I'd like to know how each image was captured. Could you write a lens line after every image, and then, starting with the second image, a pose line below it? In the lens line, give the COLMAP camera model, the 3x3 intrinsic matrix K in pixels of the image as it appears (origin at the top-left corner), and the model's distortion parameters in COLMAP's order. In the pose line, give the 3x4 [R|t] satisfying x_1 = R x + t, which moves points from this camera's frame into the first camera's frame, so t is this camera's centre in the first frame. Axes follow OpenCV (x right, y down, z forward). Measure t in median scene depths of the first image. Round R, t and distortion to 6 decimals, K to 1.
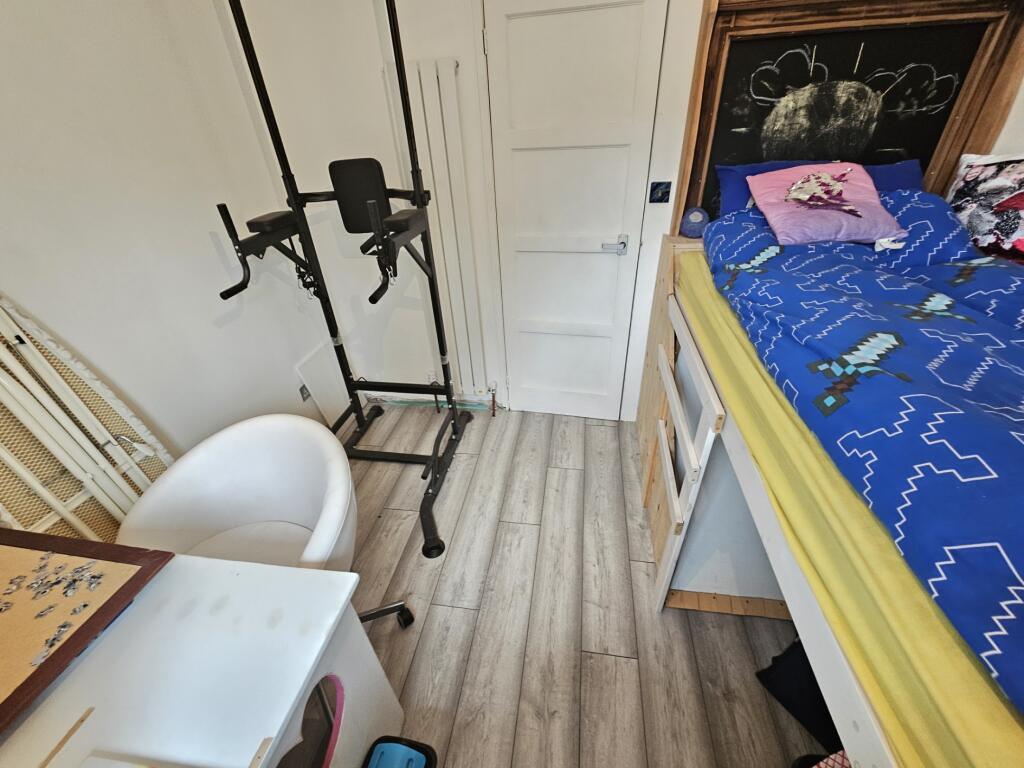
lens RADIAL K [[419.2, 0, 515.4], [0, 419.2, 392.5], [0, 0, 1]] dist [0.001195, -0.000457]
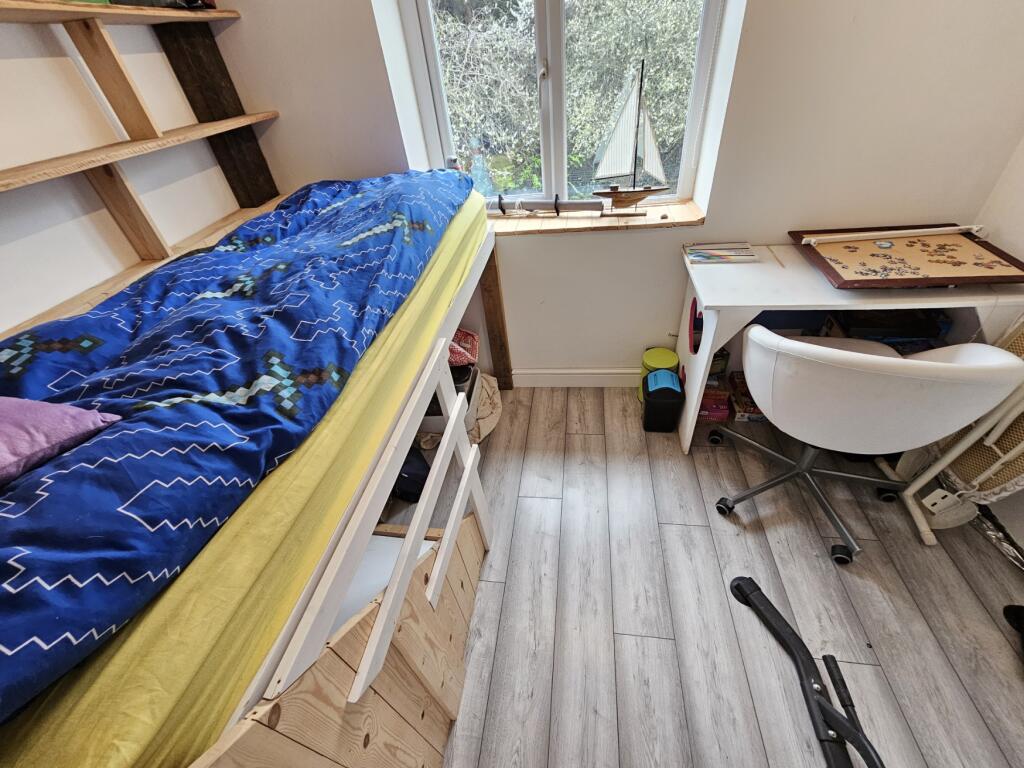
lens RADIAL K [[419.2, 0, 508.0], [0, 419.2, 391.0], [0, 0, 1]] dist [0.001195, -0.000457]
pose [[-0.988775, 0.117777, 0.091937, 0.144048], [0.122343, 0.284997, 0.950689, -0.593833], [0.085767, 0.951265, -0.296207, 0.924535]]
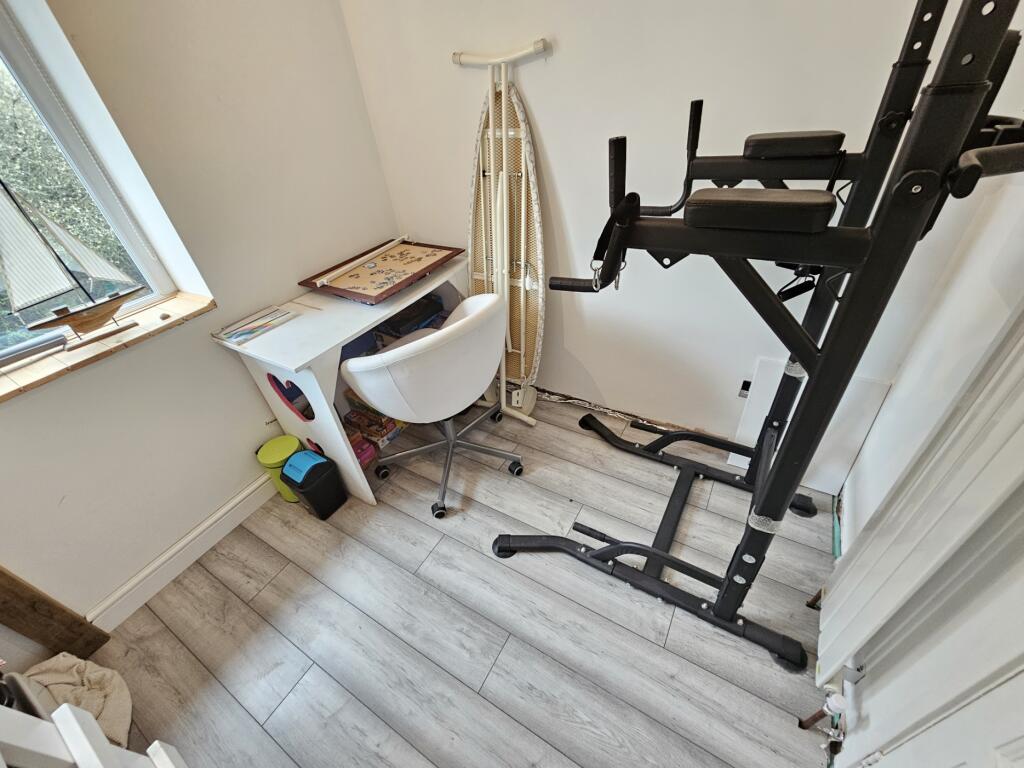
lens RADIAL K [[419.2, 0, 508.7], [0, 419.2, 390.4], [0, 0, 1]] dist [0.001195, -0.000457]
pose [[-0.376953, 0.626451, -0.682251, 0.221718], [-0.410548, 0.547271, 0.729345, -0.506917], [0.830275, 0.555026, 0.050893, 0.858544]]
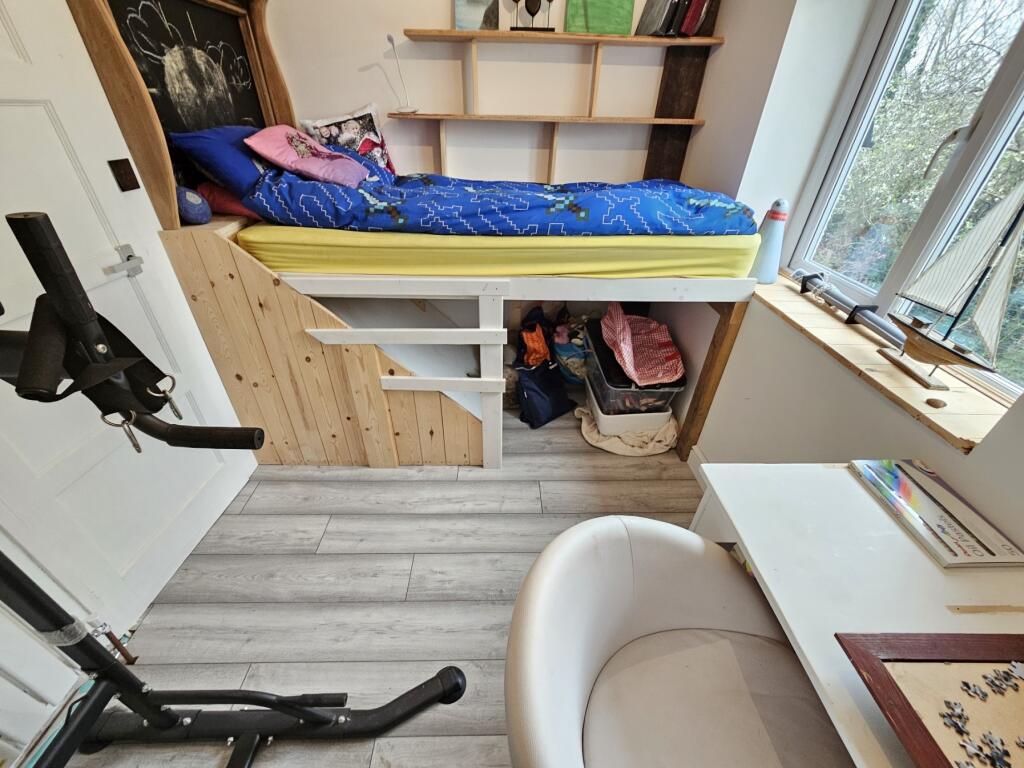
lens RADIAL K [[419.2, 0, 507.1], [0, 419.2, 387.1], [0, 0, 1]] dist [0.001195, -0.000457]
pose [[-0.164808, -0.512184, 0.842915, -0.596721], [0.532696, 0.673022, 0.513104, -0.286779], [-0.830104, 0.533581, 0.161919, 0.605821]]
